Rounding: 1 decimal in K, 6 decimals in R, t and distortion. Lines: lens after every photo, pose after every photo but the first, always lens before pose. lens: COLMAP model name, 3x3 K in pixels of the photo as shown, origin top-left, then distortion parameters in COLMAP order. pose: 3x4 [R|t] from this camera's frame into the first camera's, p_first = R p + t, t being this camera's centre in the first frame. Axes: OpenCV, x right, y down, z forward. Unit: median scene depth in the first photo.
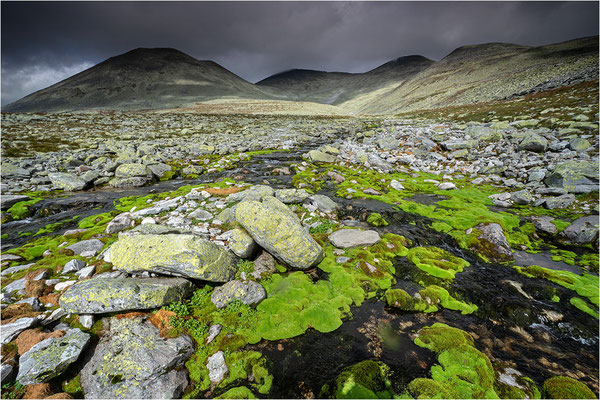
lens RADIAL K [[277.5, 0, 300.0], [0, 277.5, 200.0], [0, 0, 1]] dist [-0.057438, 0.024007]
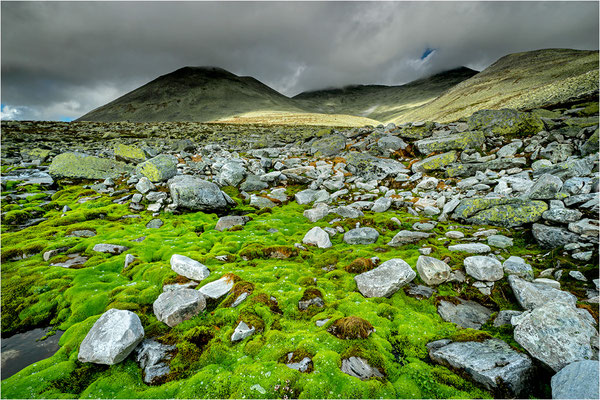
lens RADIAL K [[277.5, 0, 300.0], [0, 277.5, 200.0], [0, 0, 1]] dist [-0.057438, 0.024007]
pose [[0.992346, 0.023298, -0.121272, 0.418520], [-0.028553, 0.998719, -0.041778, -0.081821], [0.120143, 0.044921, 0.991740, 0.530288]]
